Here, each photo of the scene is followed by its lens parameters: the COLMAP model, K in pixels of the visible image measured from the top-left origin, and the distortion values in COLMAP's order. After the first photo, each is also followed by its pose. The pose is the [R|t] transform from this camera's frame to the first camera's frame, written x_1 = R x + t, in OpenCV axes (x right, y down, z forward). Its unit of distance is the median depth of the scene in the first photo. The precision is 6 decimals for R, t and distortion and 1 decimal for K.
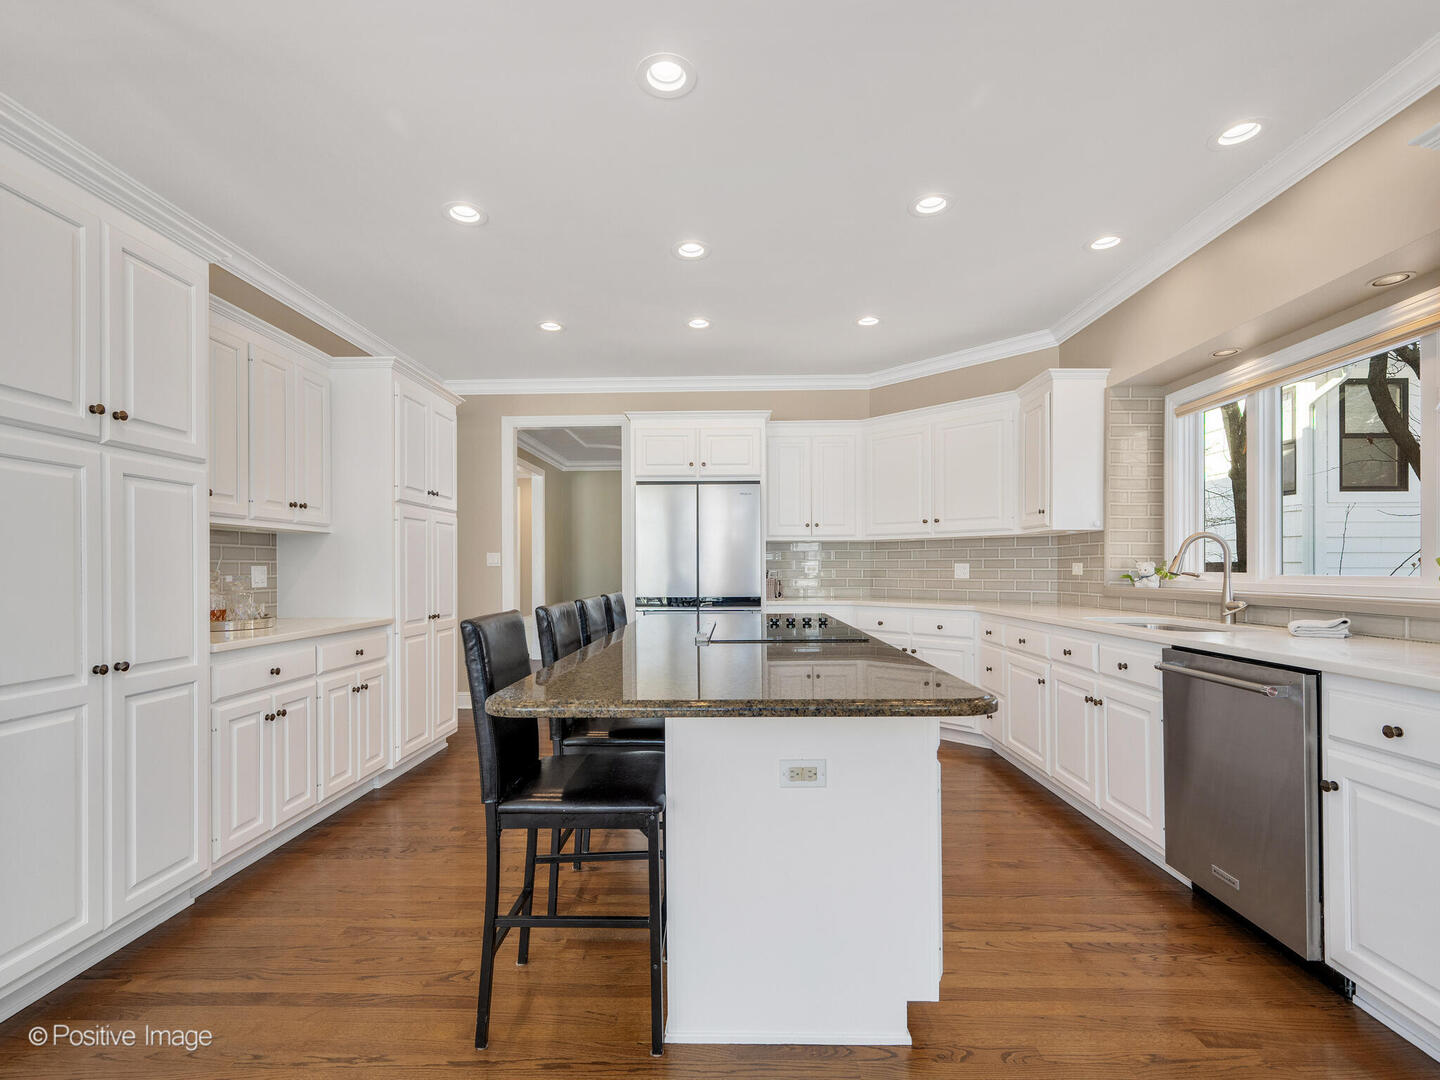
lens RADIAL K [[678.6, 0, 718.0], [0, 678.6, 554.2], [0, 0, 1]] dist [0.003731, 0.000134]
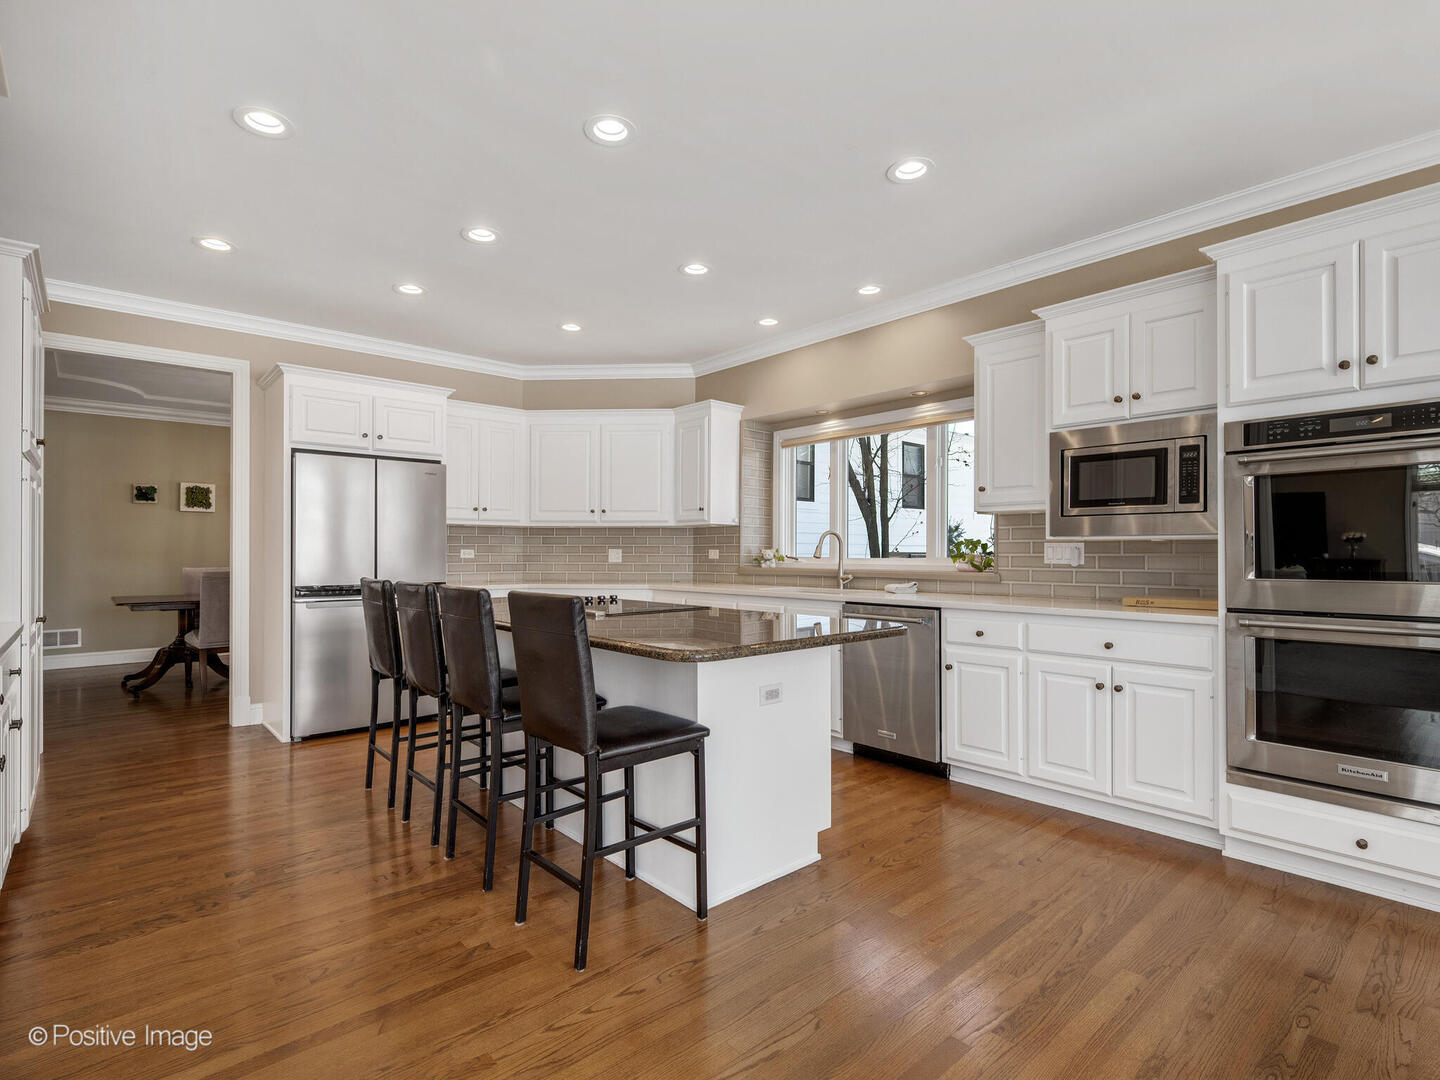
lens RADIAL K [[721.2, 0, 720.0], [0, 721.2, 540.0], [0, 0, 1]] dist [0.000700, 0.000133]
pose [[0.728381, 0.018127, 0.684932, -0.441990], [-0.018334, 0.999808, -0.006964, 0.004193], [-0.684927, -0.007485, 0.728573, -0.015040]]
